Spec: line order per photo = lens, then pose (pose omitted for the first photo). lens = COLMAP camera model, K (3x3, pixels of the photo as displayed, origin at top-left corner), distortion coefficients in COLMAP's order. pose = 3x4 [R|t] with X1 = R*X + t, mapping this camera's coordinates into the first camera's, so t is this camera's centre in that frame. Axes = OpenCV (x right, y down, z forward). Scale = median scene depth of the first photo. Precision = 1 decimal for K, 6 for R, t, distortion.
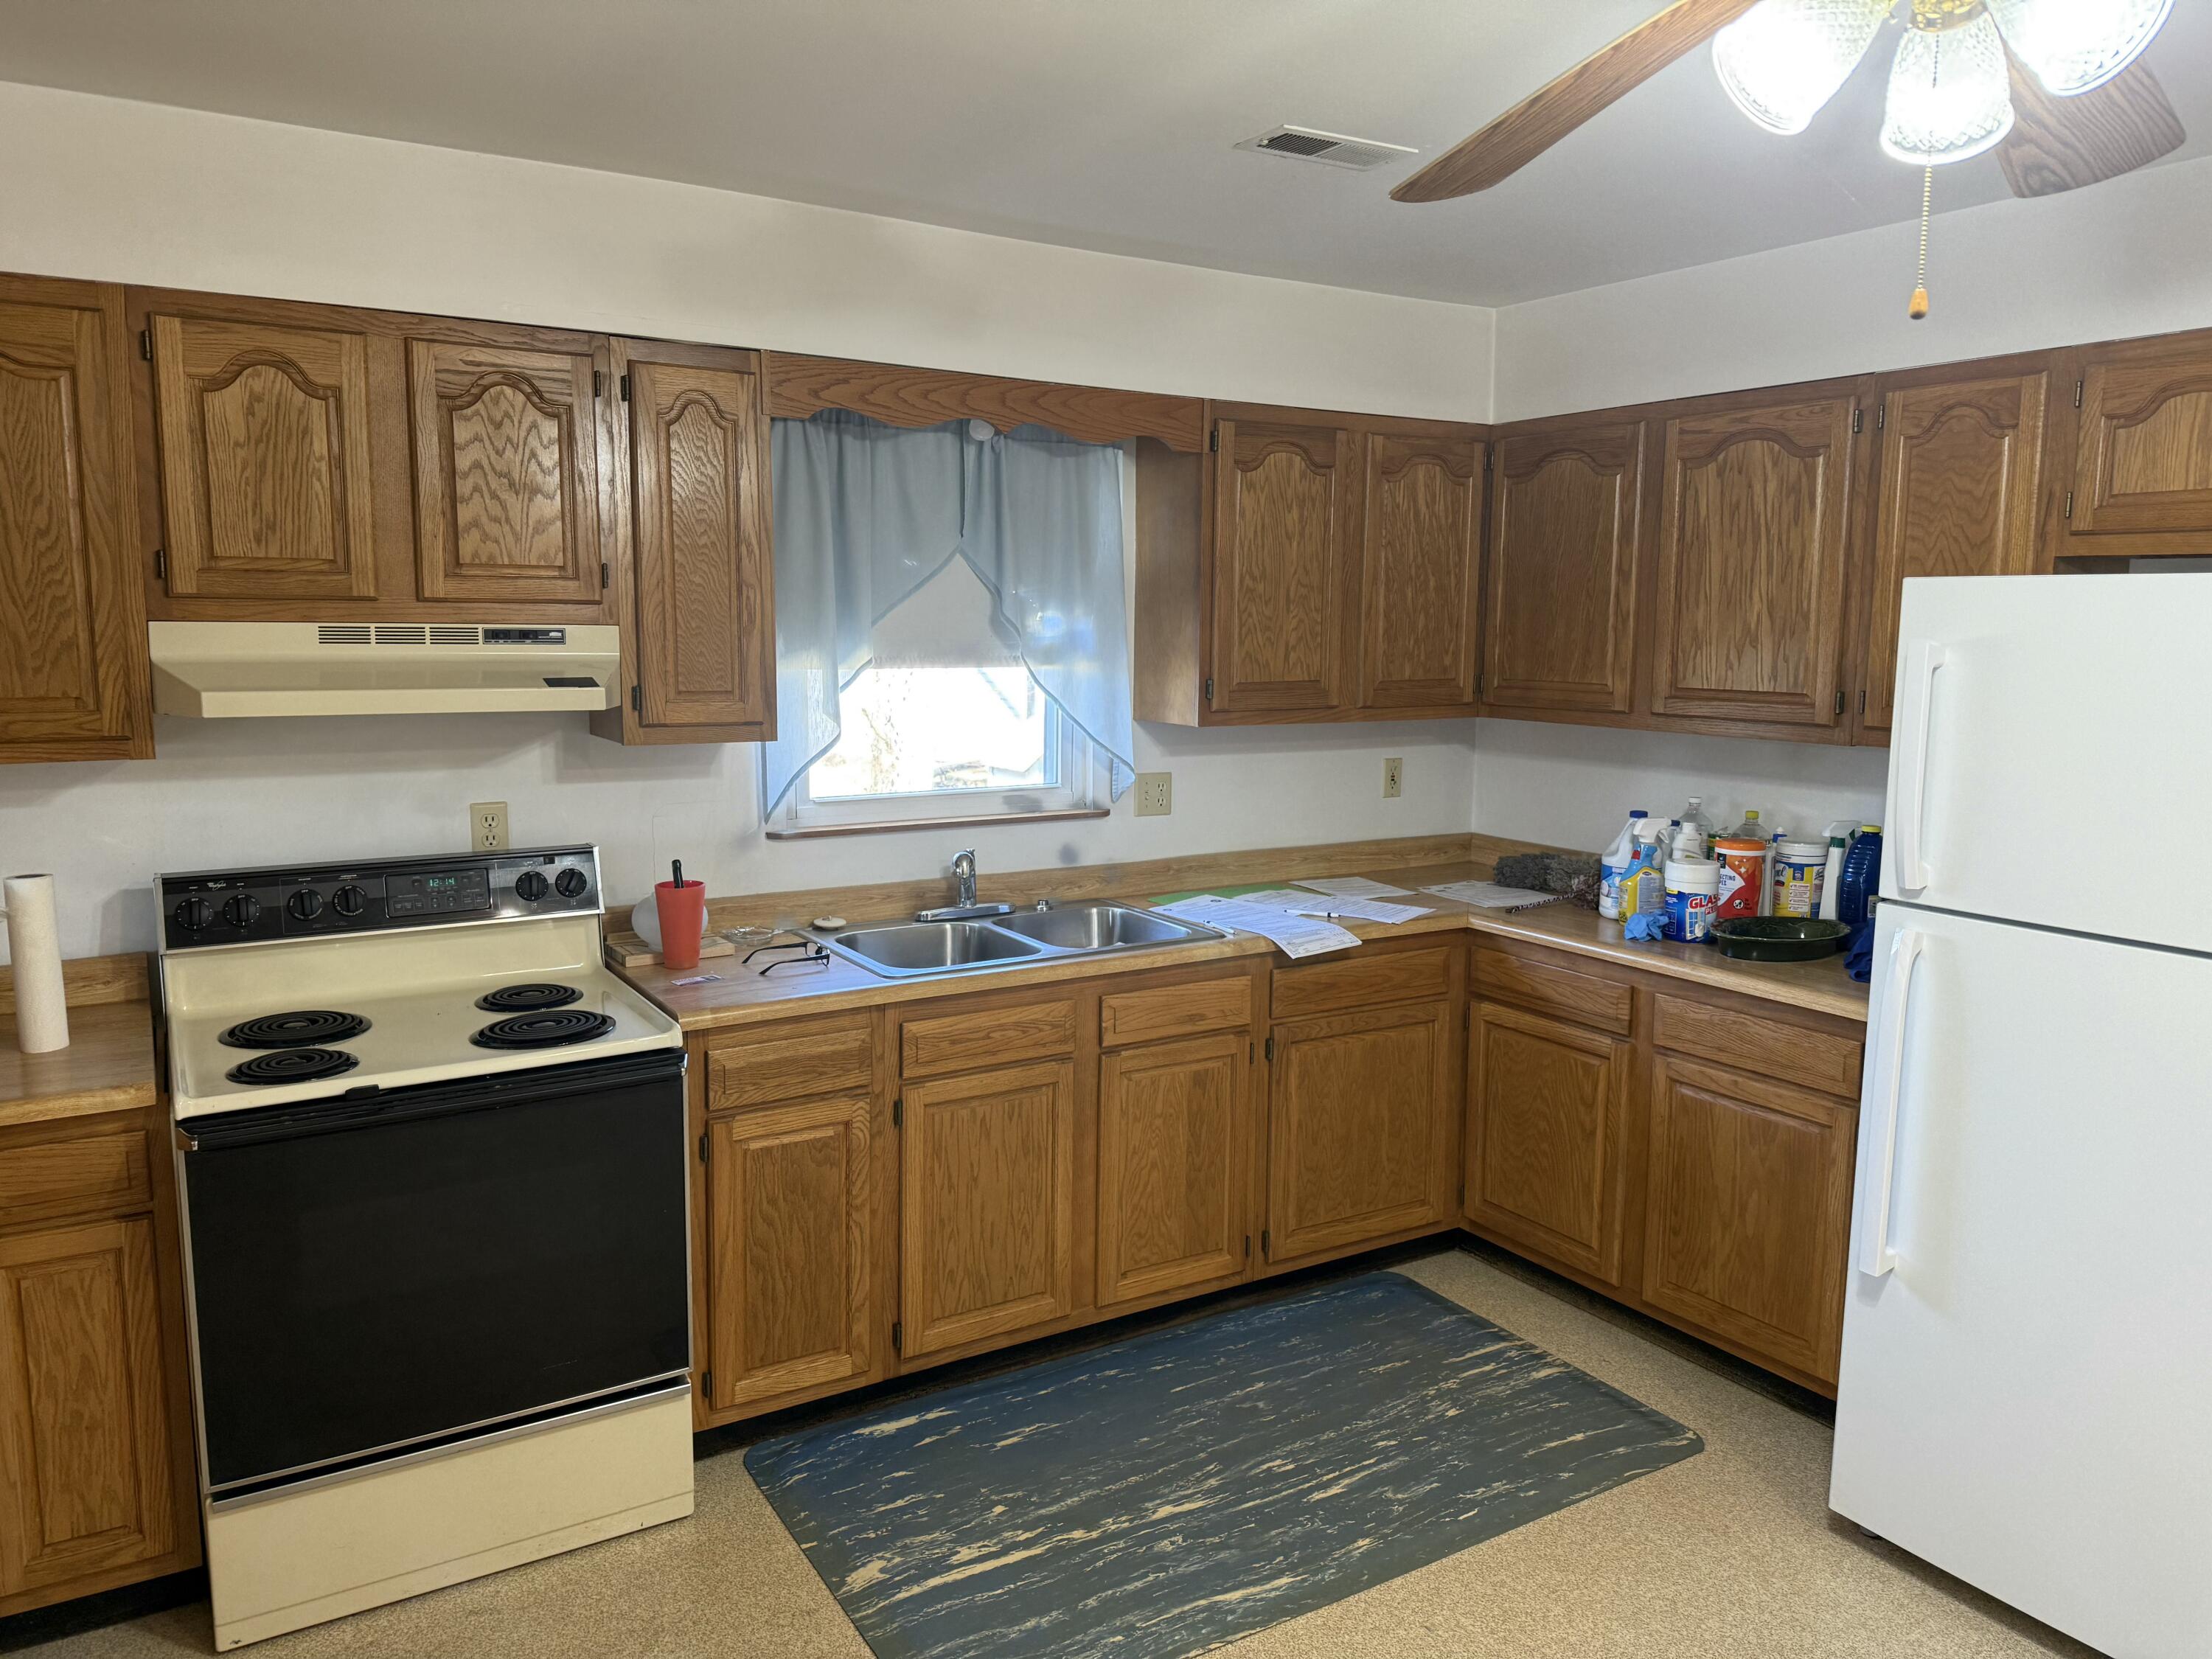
lens RADIAL K [[1551.4, 0, 1097.8], [0, 1551.4, 803.3], [0, 0, 1]] dist [0.140568, -0.229217]
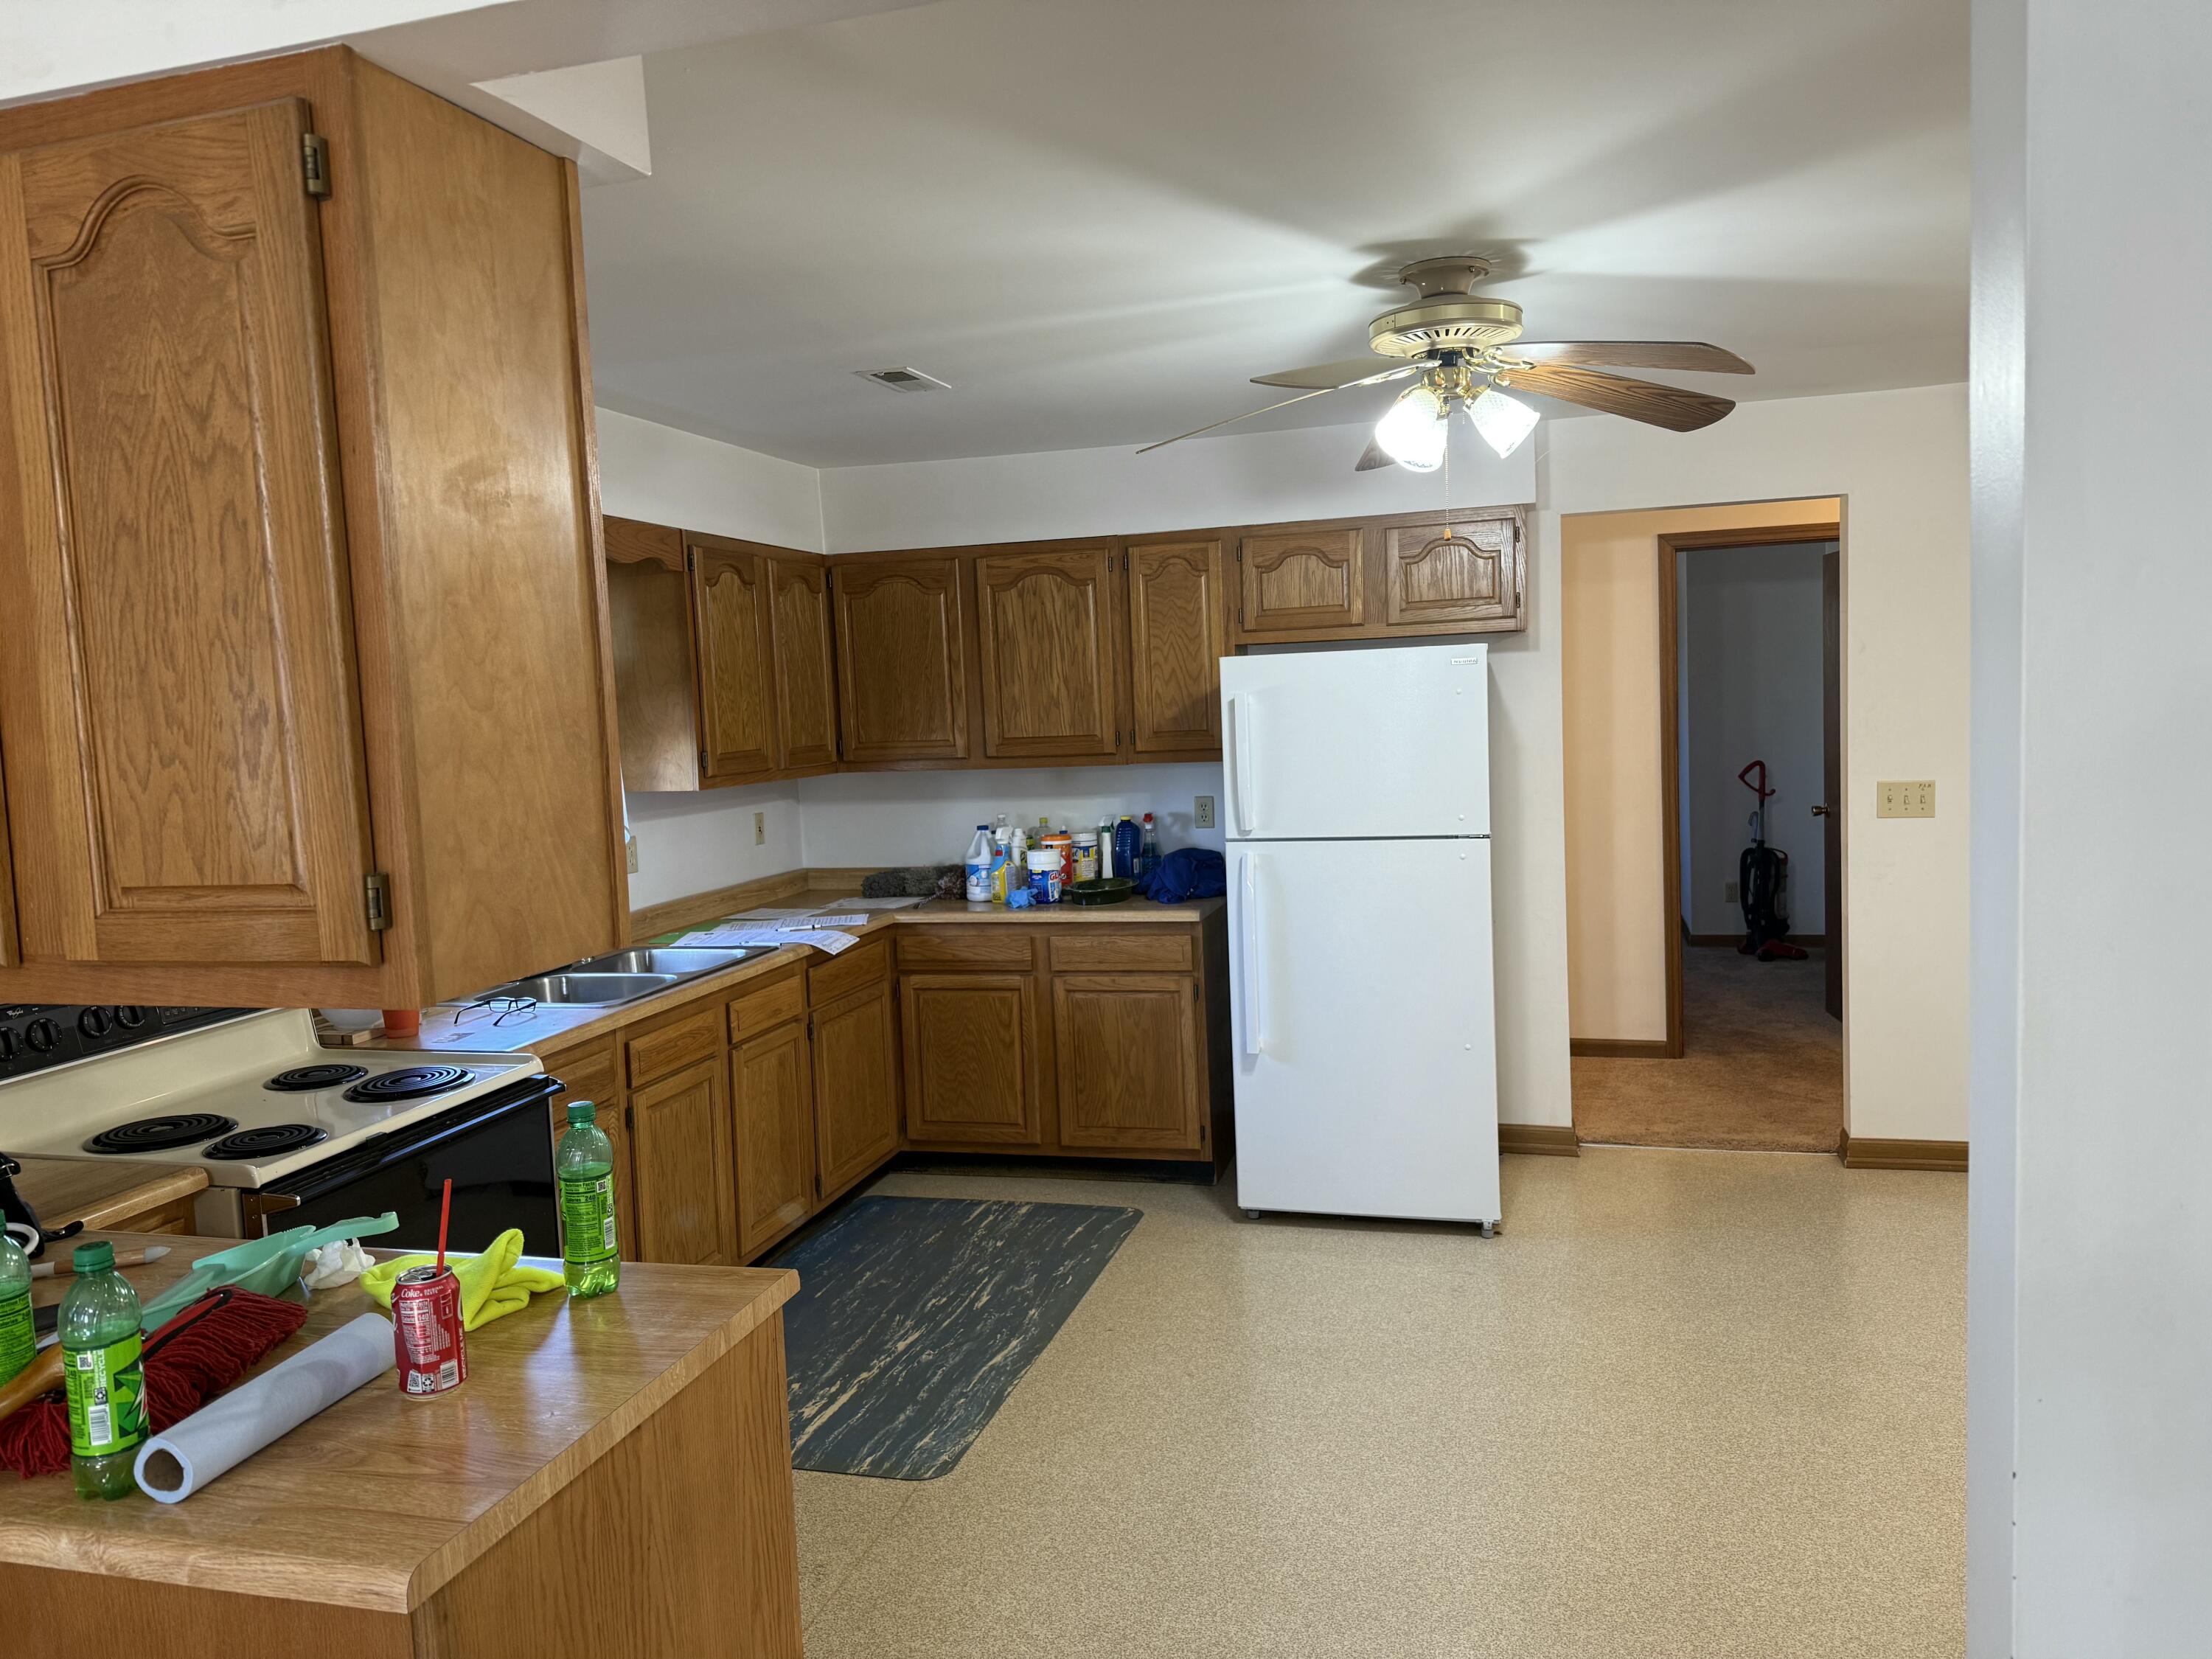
lens RADIAL K [[1551.4, 0, 1097.8], [0, 1551.4, 803.3], [0, 0, 1]] dist [0.140568, -0.229217]
pose [[0.734303, -0.086261, 0.673319, -0.585564], [0.128330, 0.991647, -0.012910, 0.018431], [-0.666581, 0.095887, 0.739240, -0.135698]]
